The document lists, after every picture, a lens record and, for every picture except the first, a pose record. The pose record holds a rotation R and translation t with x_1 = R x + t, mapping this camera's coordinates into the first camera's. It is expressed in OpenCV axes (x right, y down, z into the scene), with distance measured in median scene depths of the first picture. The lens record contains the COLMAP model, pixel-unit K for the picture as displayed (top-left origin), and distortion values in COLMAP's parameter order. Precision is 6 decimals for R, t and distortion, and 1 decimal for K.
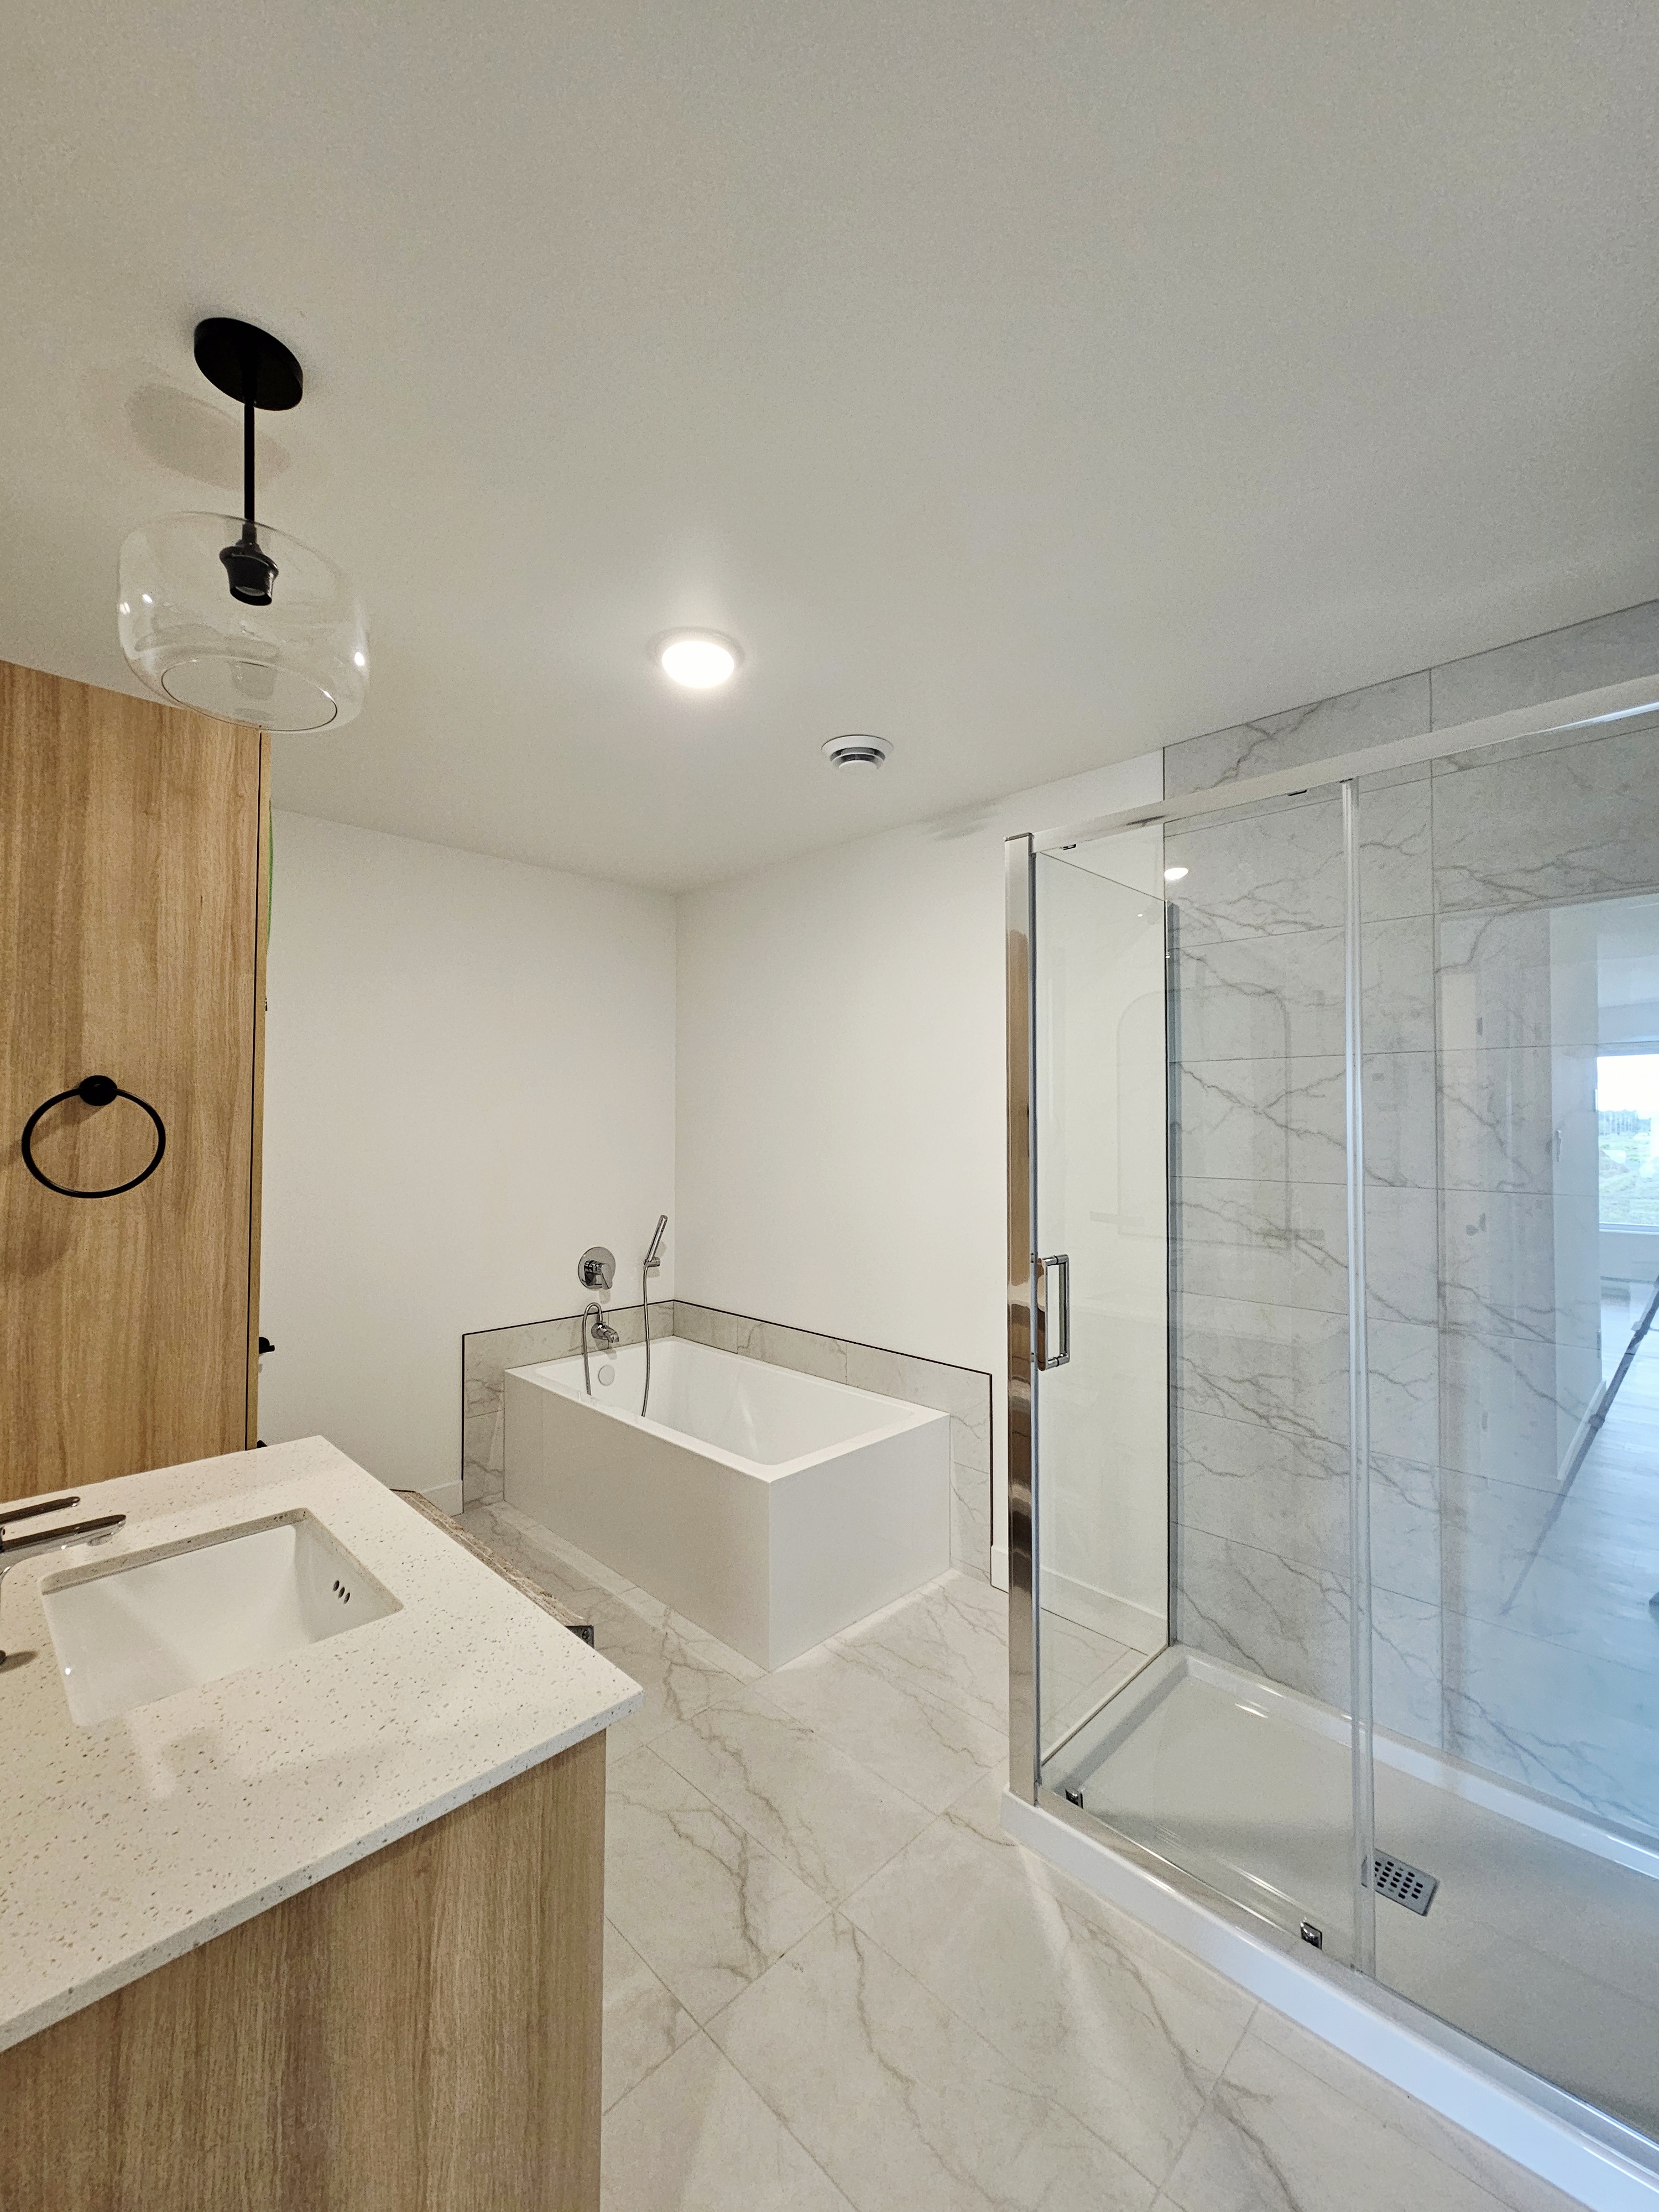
lens RADIAL K [[908.5, 0, 816.1], [0, 908.5, 1099.2], [0, 0, 1]] dist [-0.000693, 0.000274]
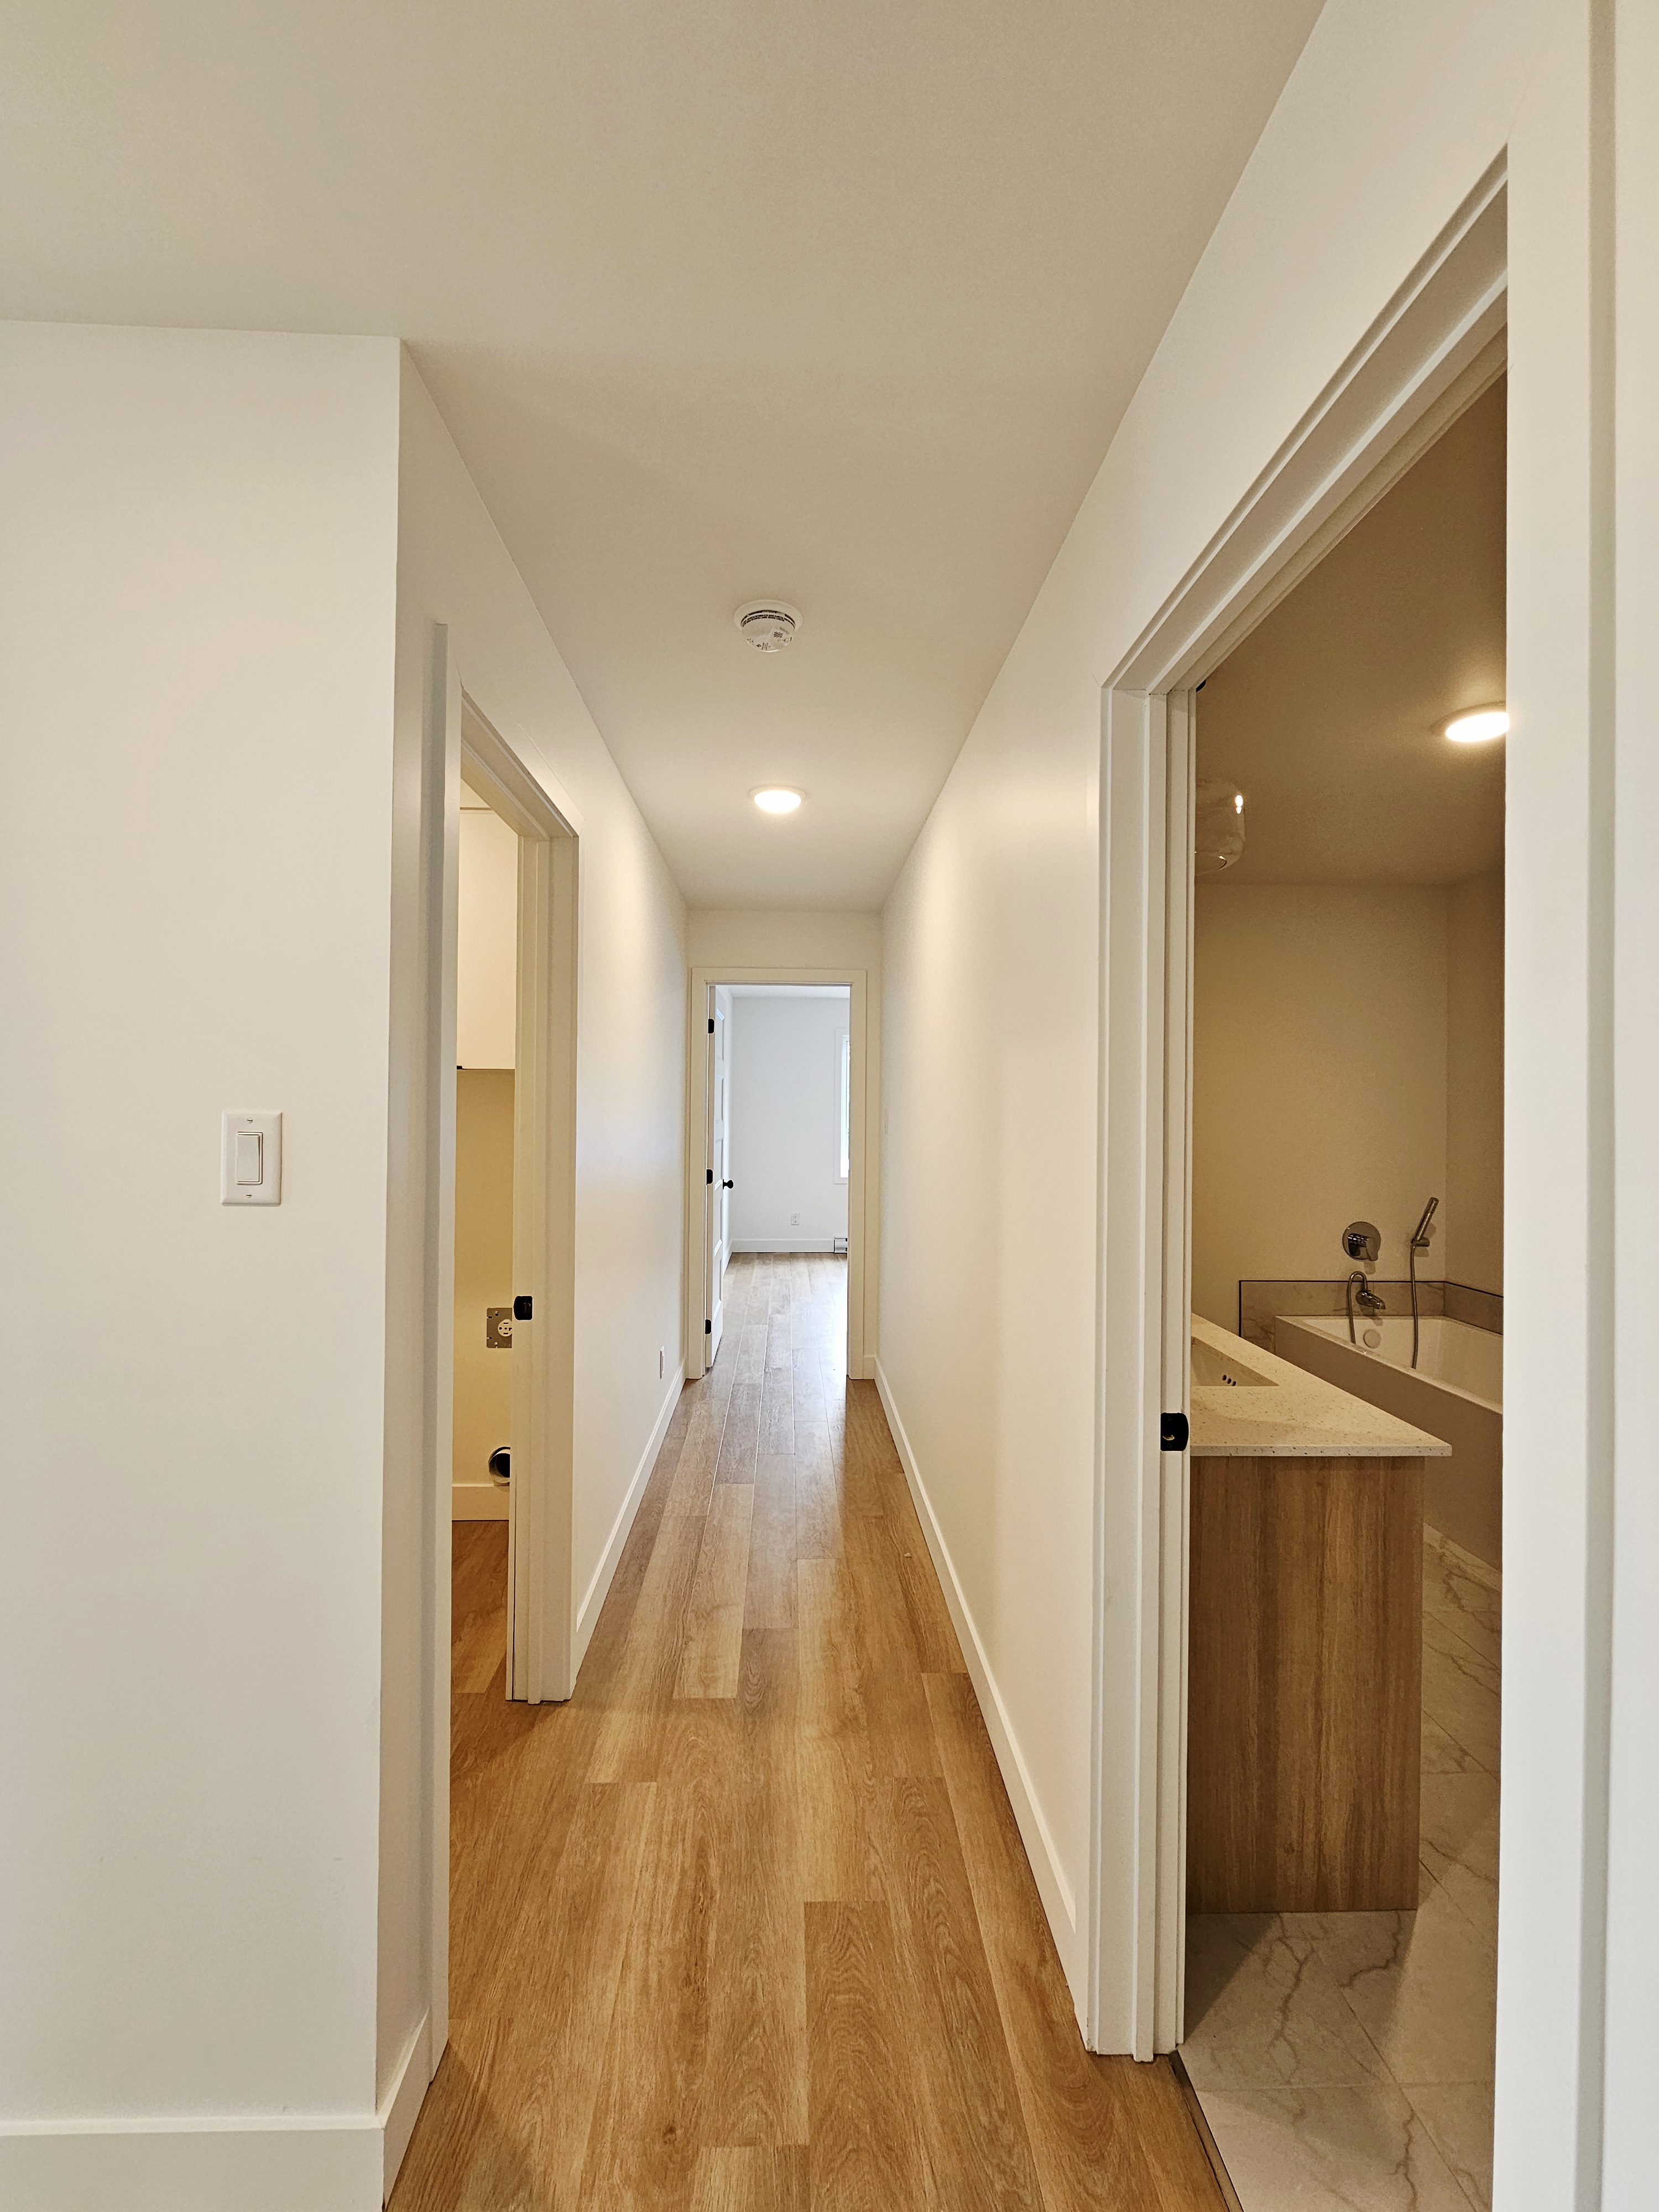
lens RADIAL K [[908.5, 0, 816.1], [0, 908.5, 1099.2], [0, 0, 1]] dist [-0.000693, 0.000274]
pose [[0.733450, 0.002140, -0.679740, 0.022613], [0.007489, 0.999909, 0.011229, -0.003421], [0.679702, -0.013326, 0.733367, -0.261263]]
